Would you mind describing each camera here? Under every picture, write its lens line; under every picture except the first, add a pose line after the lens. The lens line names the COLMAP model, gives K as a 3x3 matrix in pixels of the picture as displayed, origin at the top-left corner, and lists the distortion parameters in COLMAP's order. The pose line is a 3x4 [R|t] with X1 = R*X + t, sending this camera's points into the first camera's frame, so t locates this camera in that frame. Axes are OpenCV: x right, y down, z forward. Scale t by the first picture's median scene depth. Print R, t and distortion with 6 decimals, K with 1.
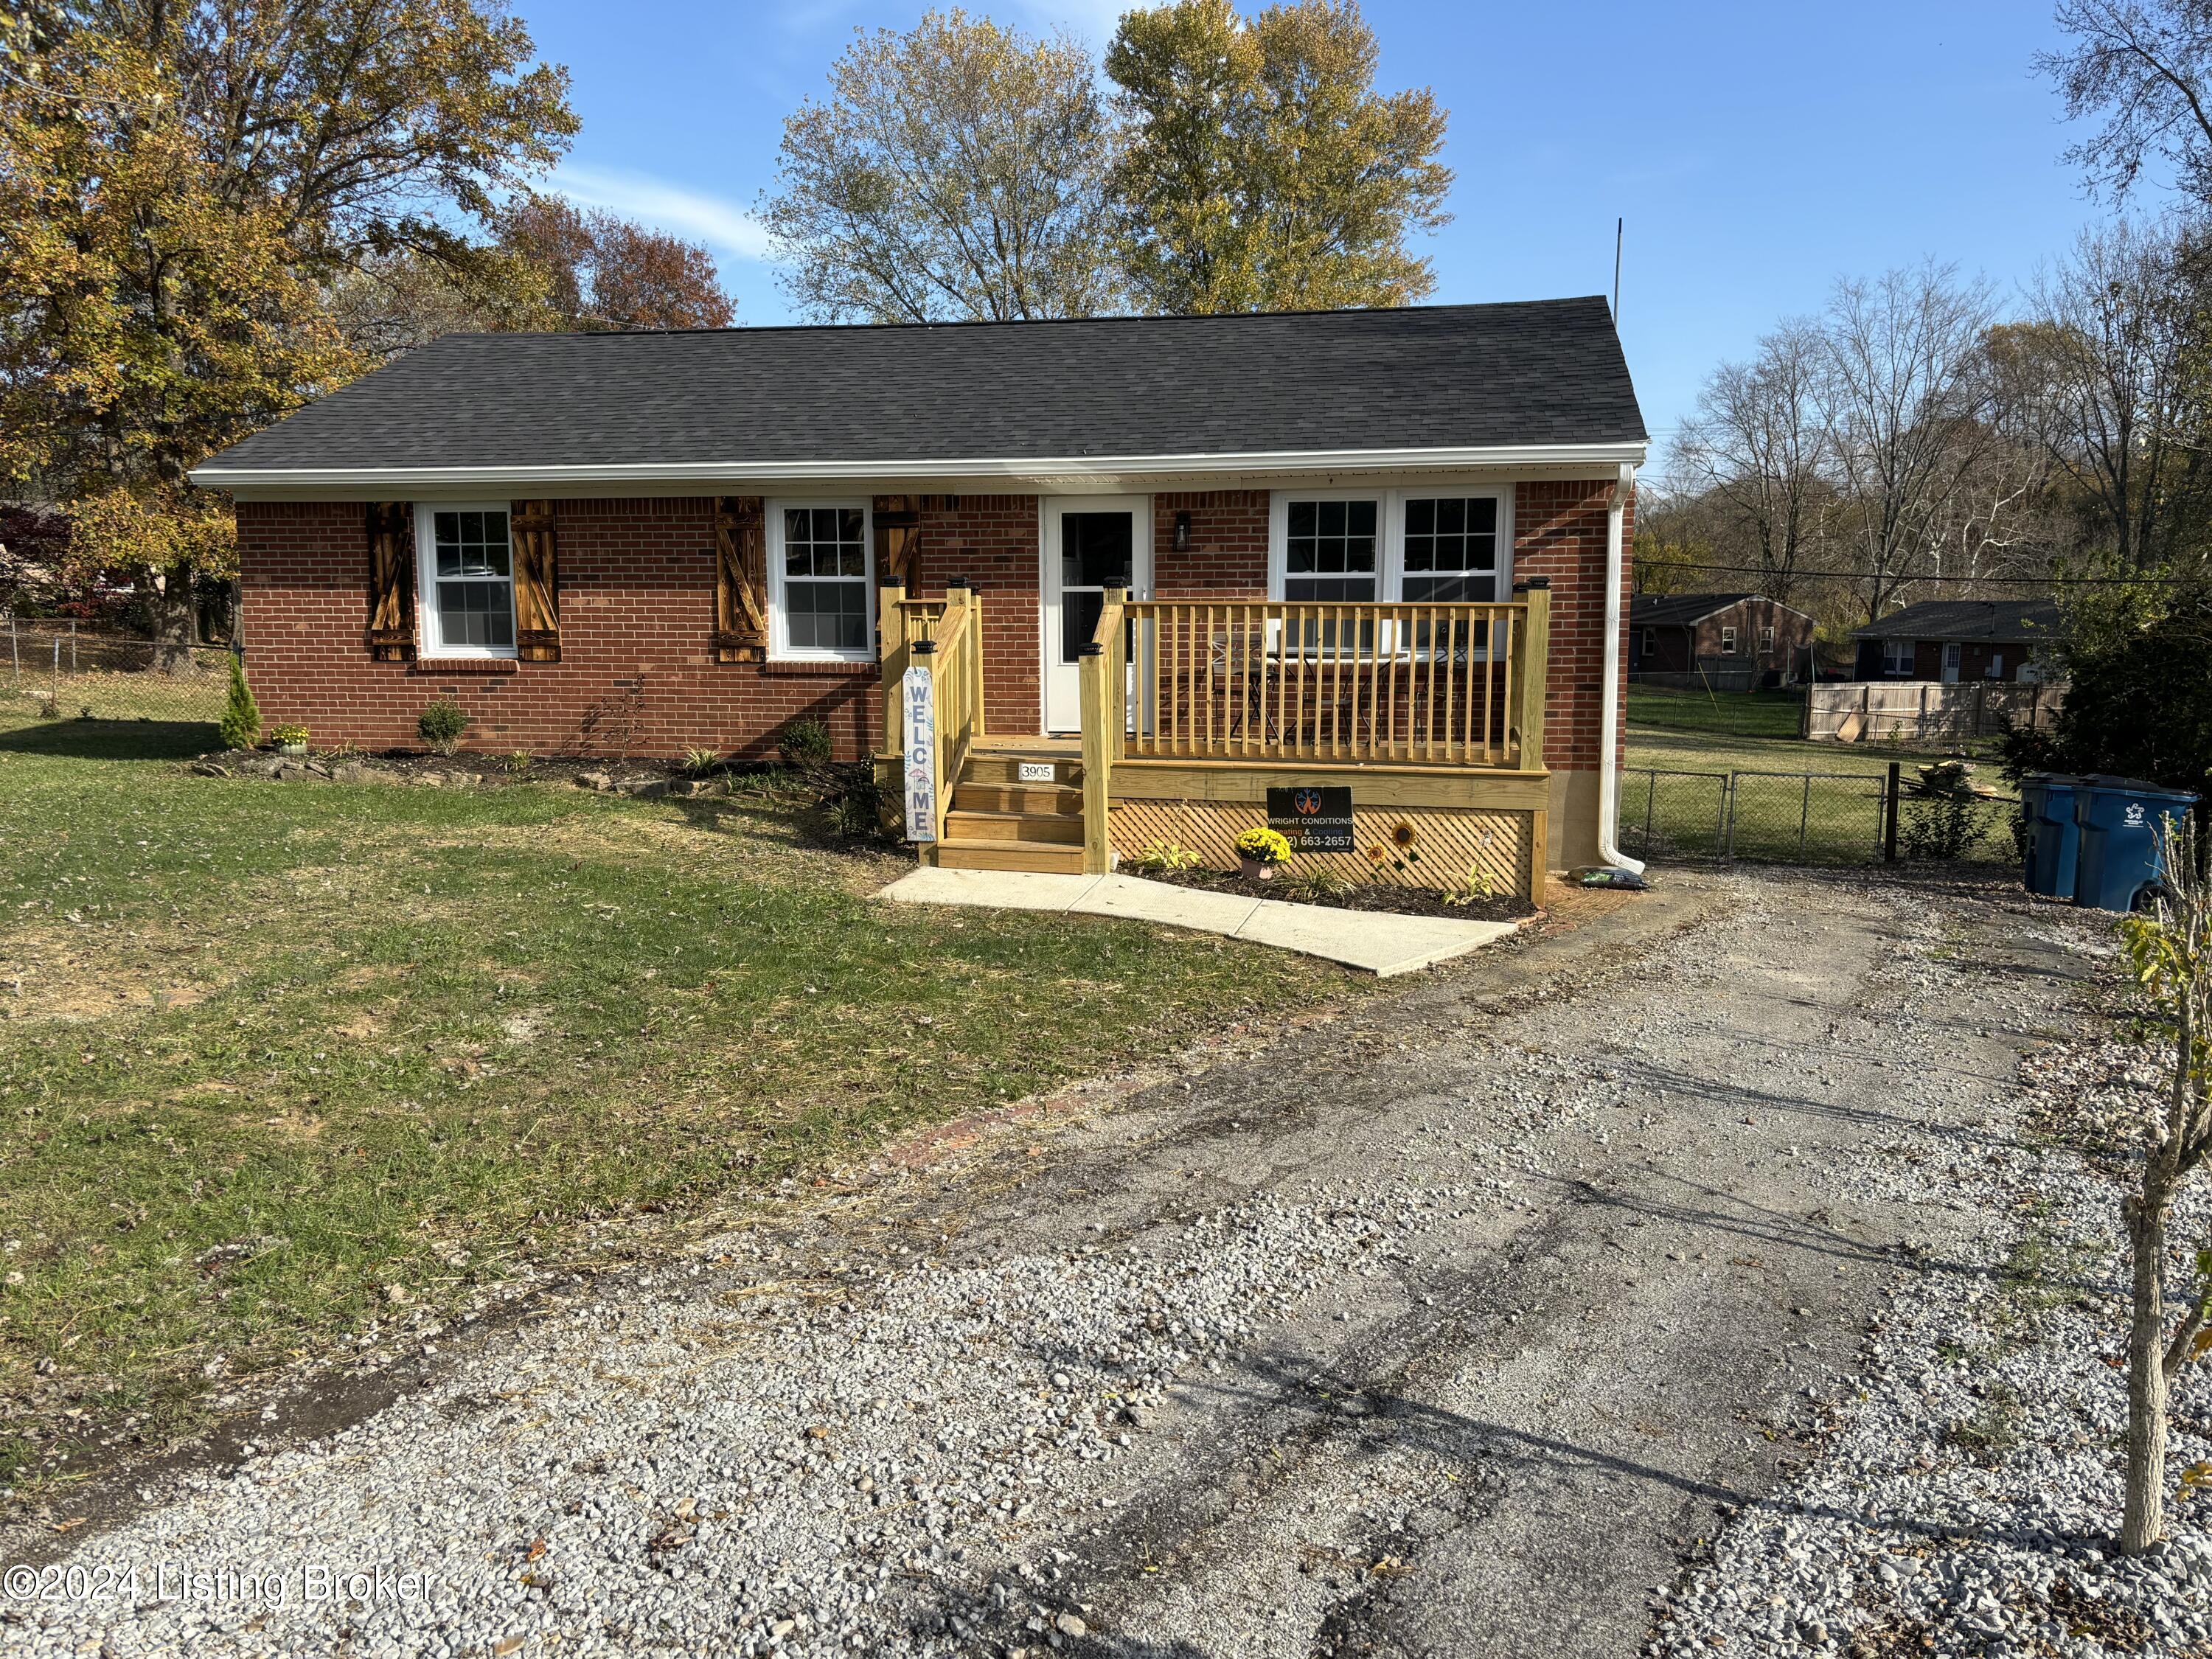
lens RADIAL K [[1767.4, 0, 1100.6], [0, 1767.4, 825.3], [0, 0, 1]] dist [0.028378, -0.039321]
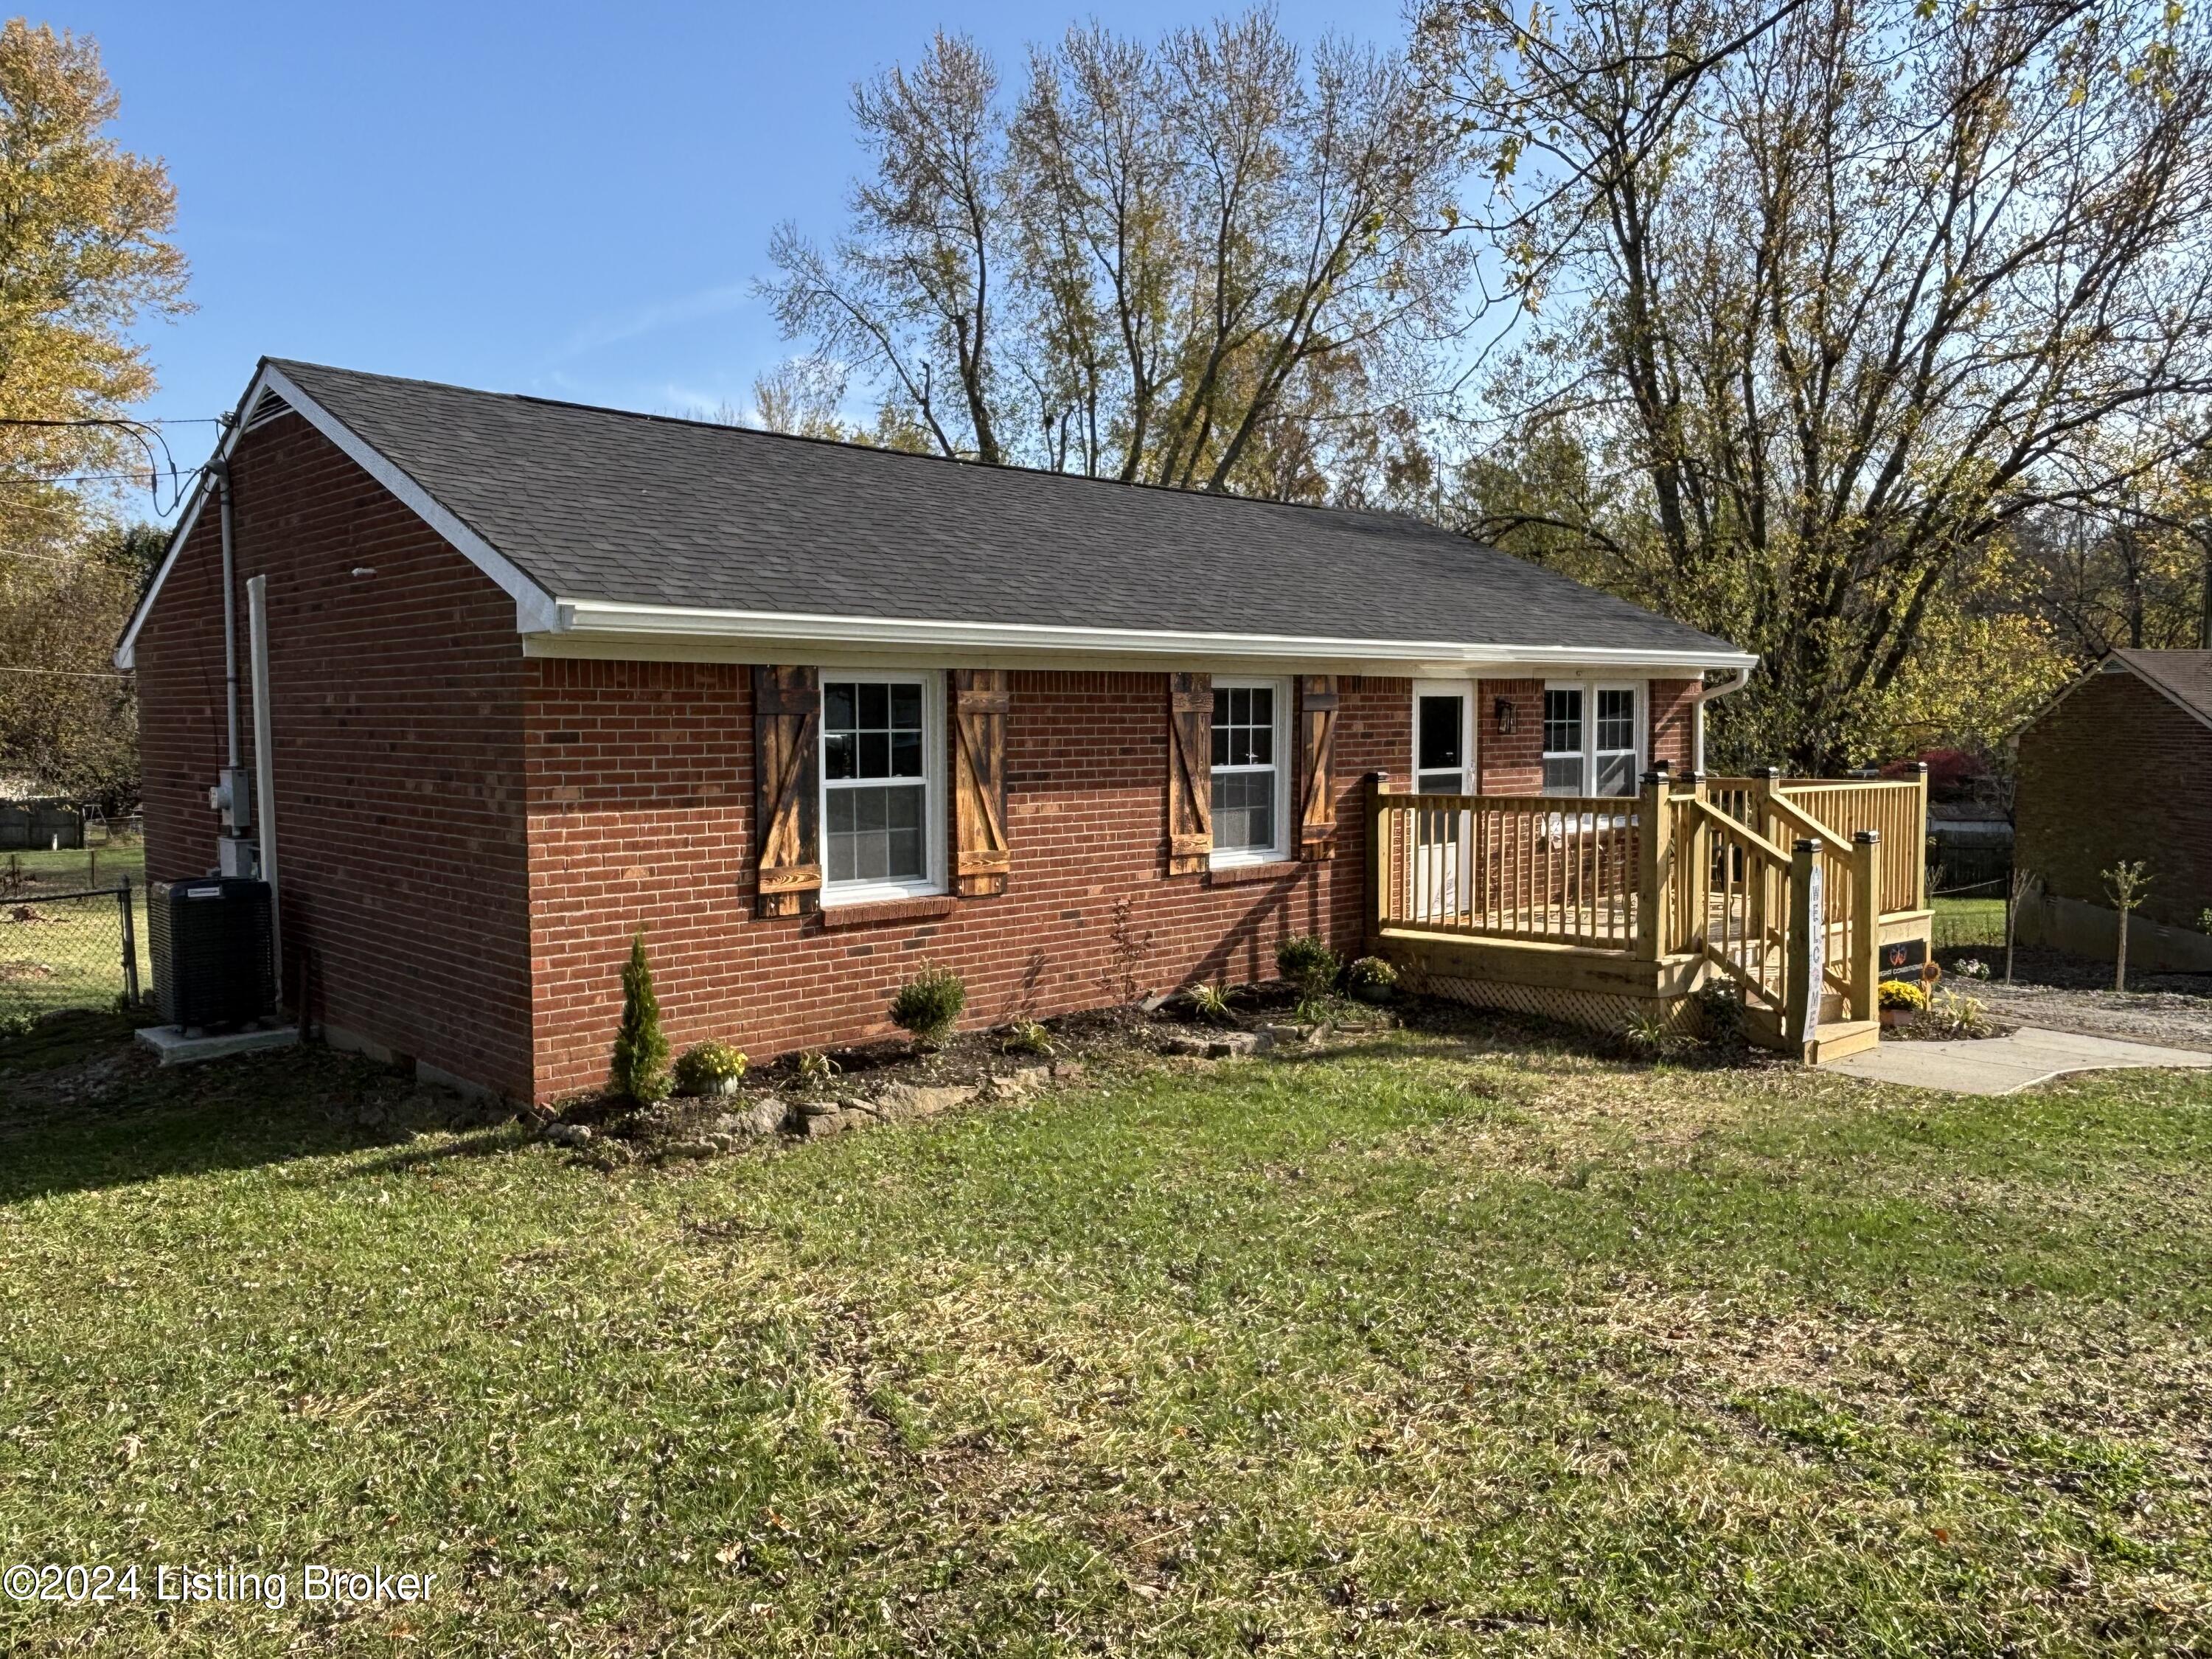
lens RADIAL K [[1660.2, 0, 1098.6], [0, 1660.2, 841.1], [0, 0, 1]] dist [0.046627, -0.006574]
pose [[0.585227, -0.062284, 0.808474, -0.847791], [0.105594, 0.994409, 0.000172, -0.112717], [-0.803964, 0.085269, 0.588532, 0.589946]]
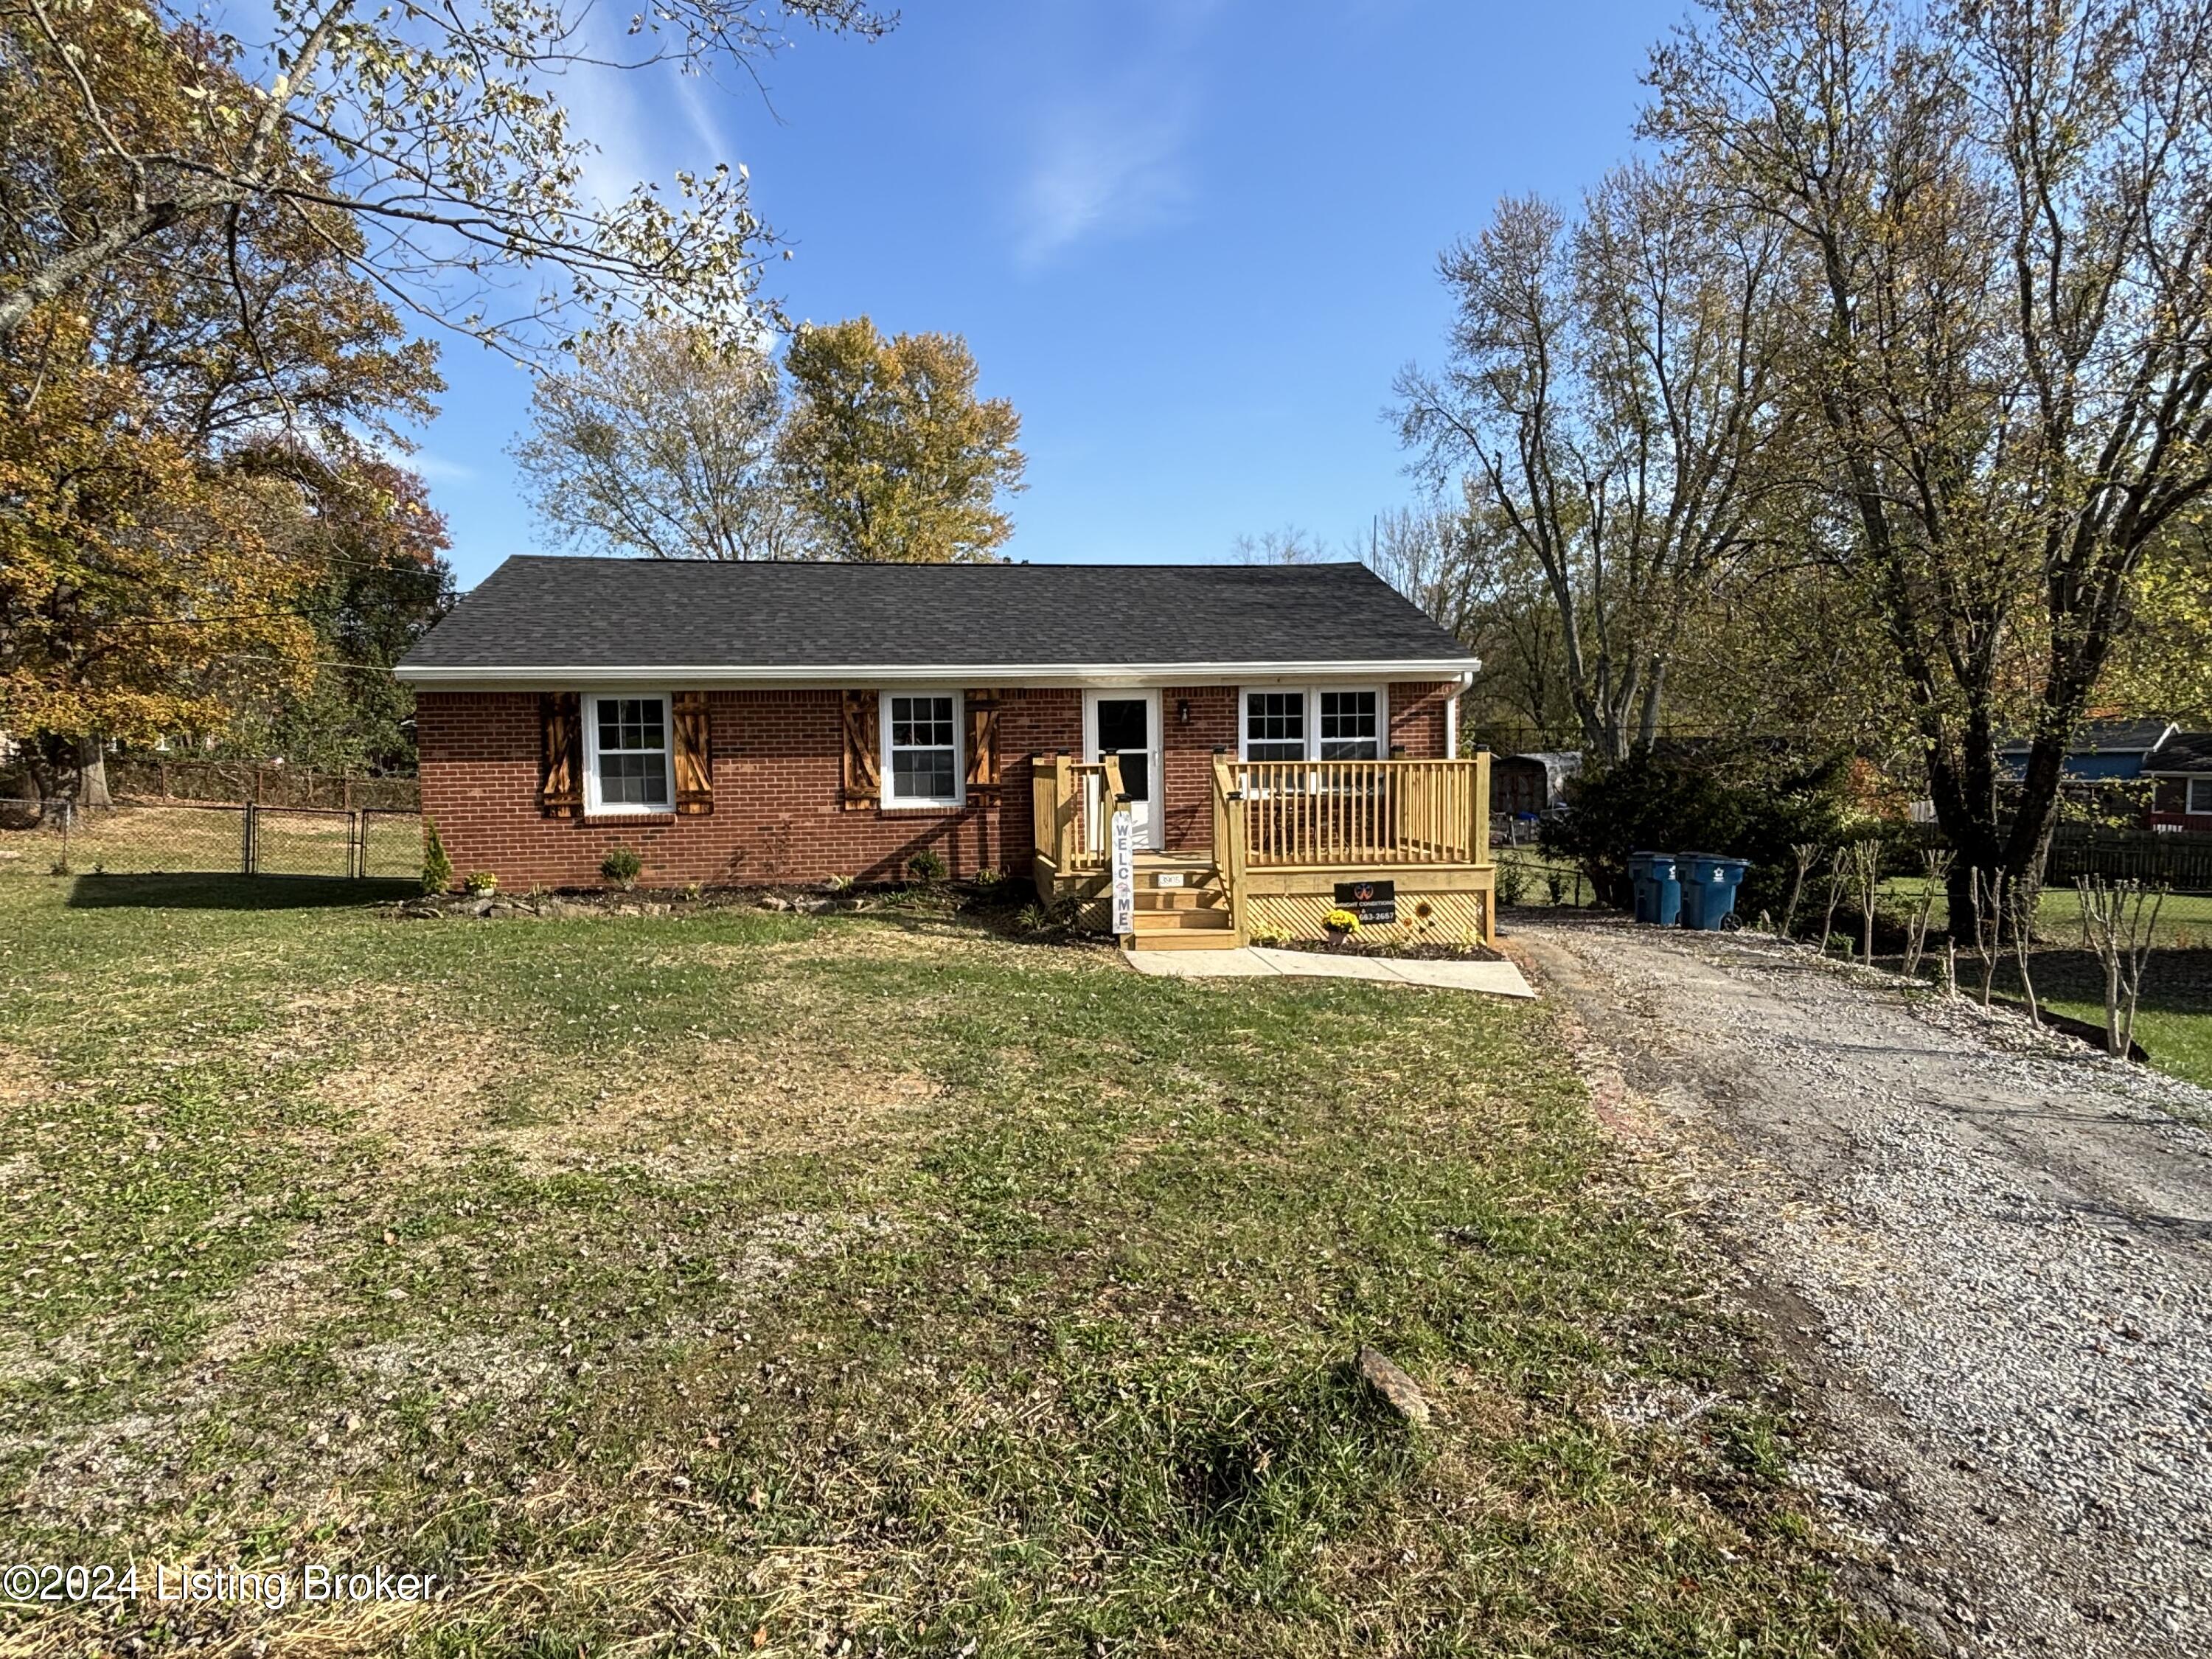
lens RADIAL K [[1268.1, 0, 1121.1], [0, 1268.1, 833.7], [0, 0, 1]] dist [0.017571, -0.005669]
pose [[0.939457, -0.037722, 0.340585, -0.351378], [0.055925, 0.997474, -0.043786, -0.020981], [-0.338073, 0.060182, 0.939194, 0.023834]]
